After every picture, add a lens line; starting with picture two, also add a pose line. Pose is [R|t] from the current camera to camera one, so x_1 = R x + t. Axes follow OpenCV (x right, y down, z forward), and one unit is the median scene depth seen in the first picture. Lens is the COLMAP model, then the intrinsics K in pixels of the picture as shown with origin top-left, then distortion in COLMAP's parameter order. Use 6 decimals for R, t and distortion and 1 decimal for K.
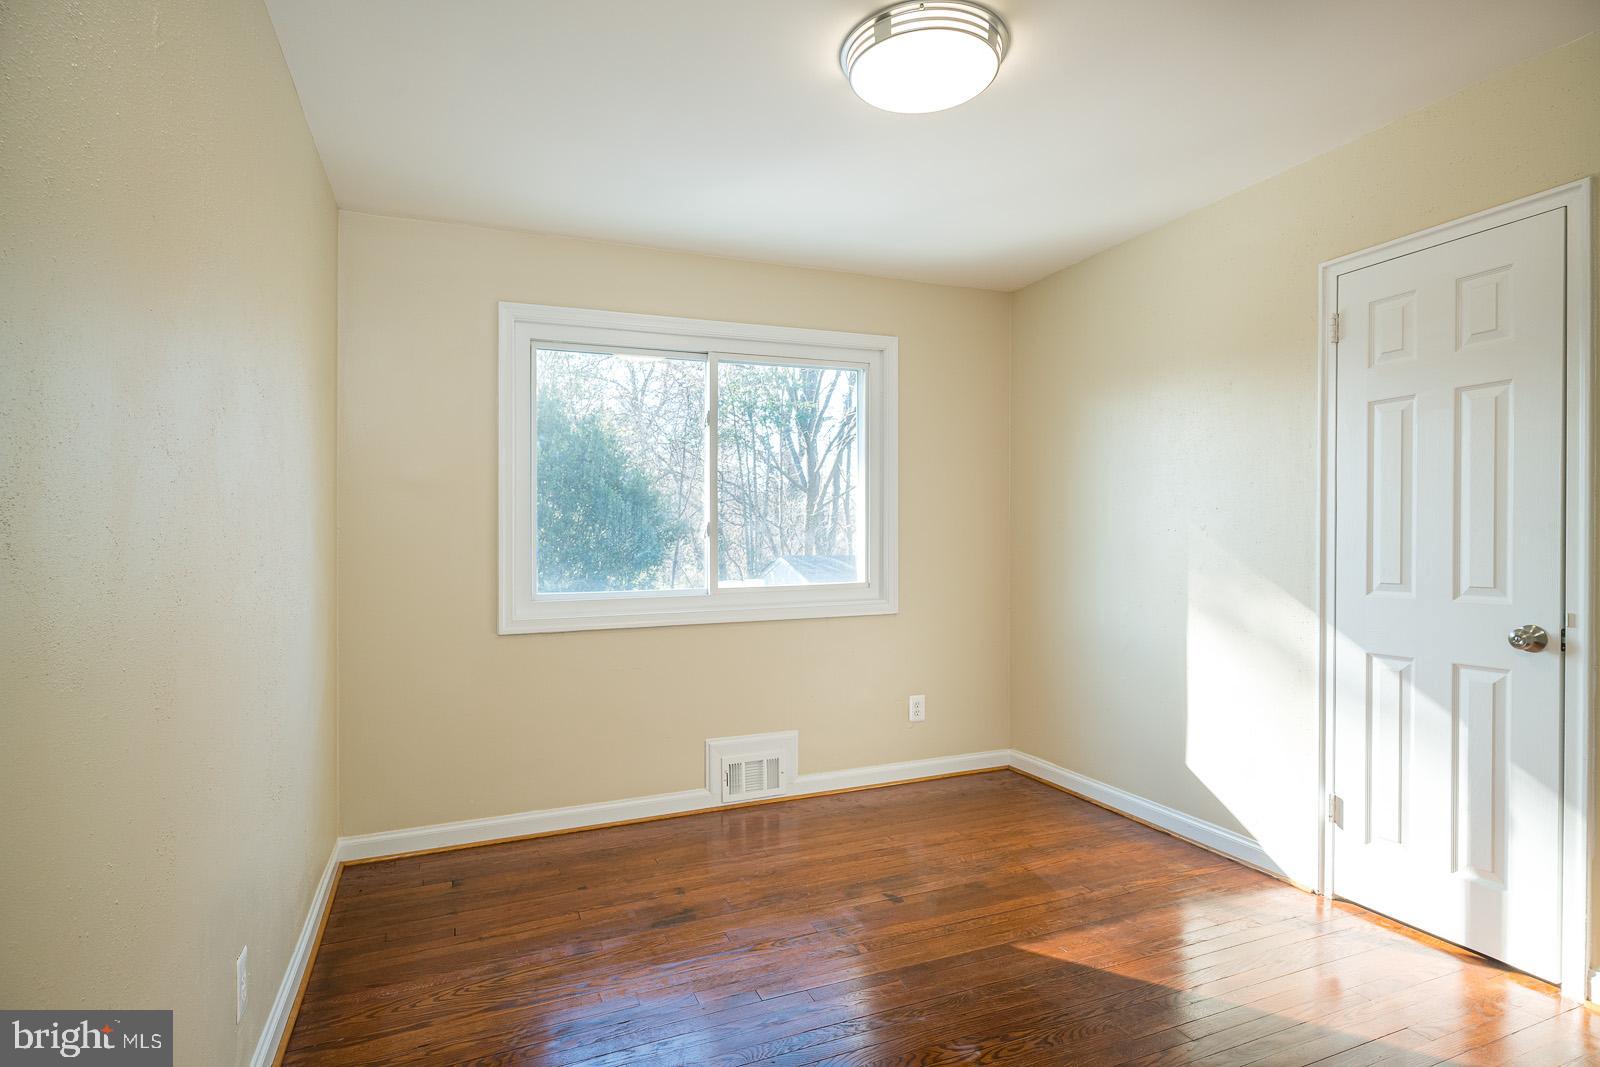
lens RADIAL K [[833.6, 0, 812.9], [0, 833.6, 540.7], [0, 0, 1]] dist [-0.008271, 0.001514]
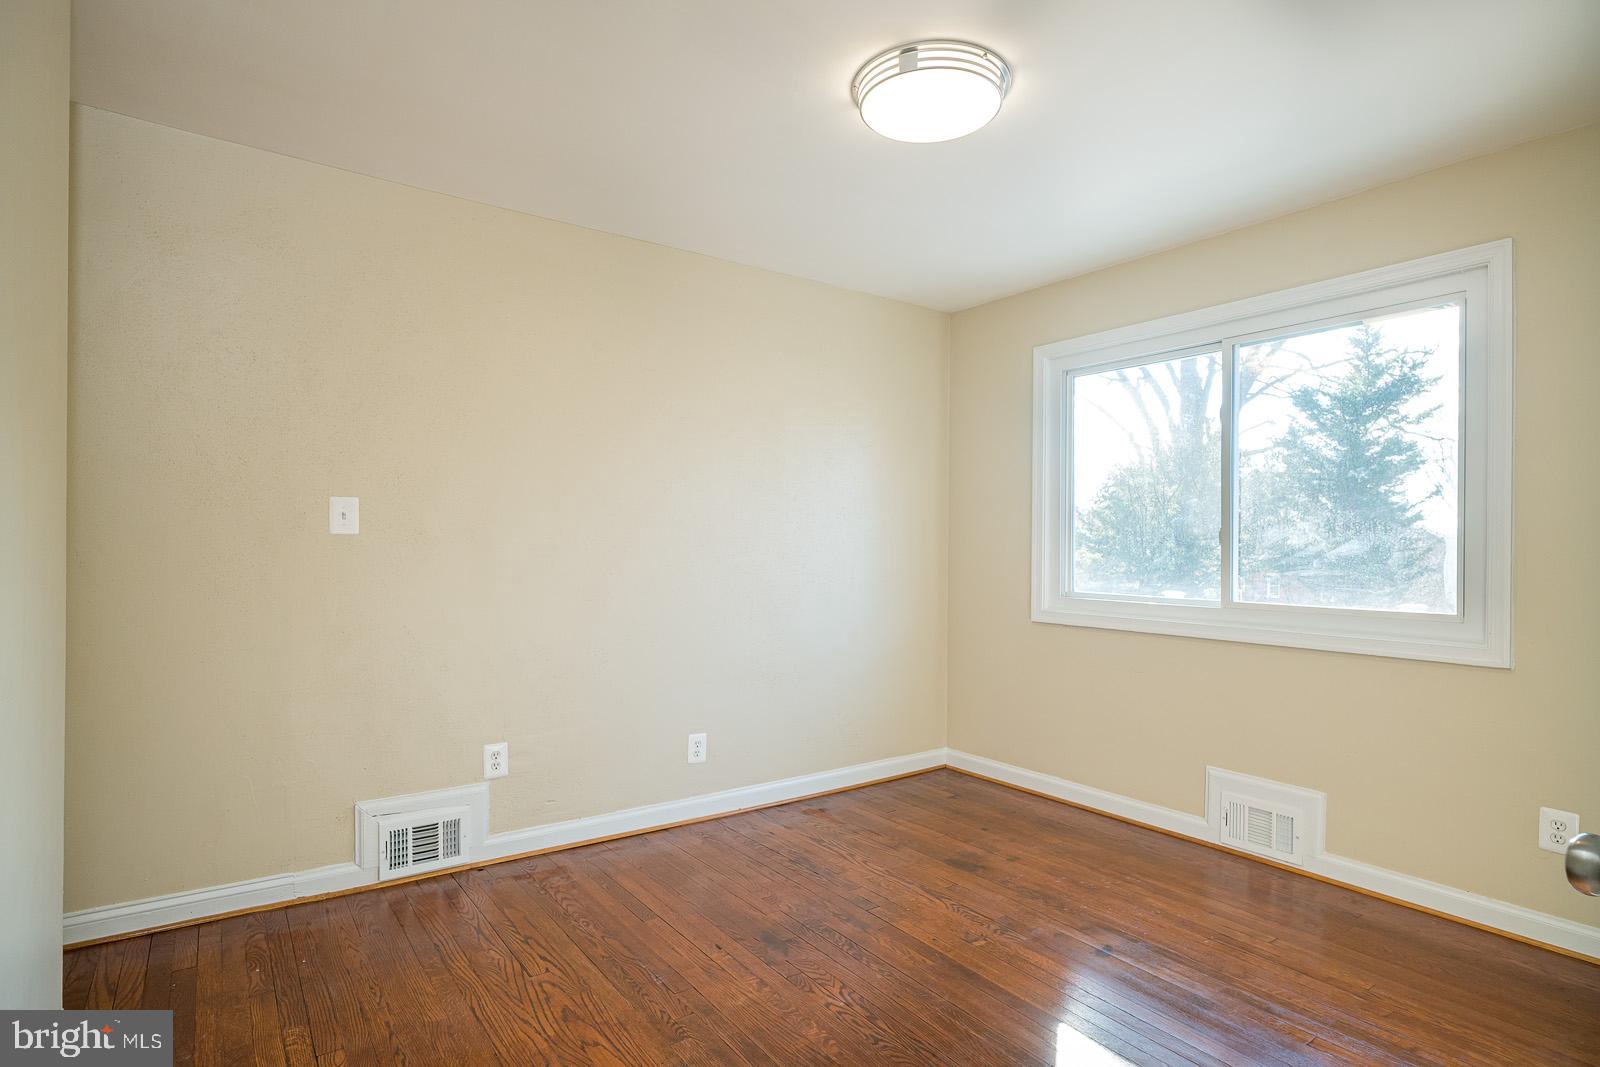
lens RADIAL K [[833.6, 0, 795.5], [0, 833.6, 536.3], [0, 0, 1]] dist [-0.008271, 0.001514]
pose [[0.215478, 0.005658, -0.976492, 0.735962], [-0.015188, 0.999882, 0.002442, -0.009433], [0.976391, 0.014305, 0.215538, 0.396567]]
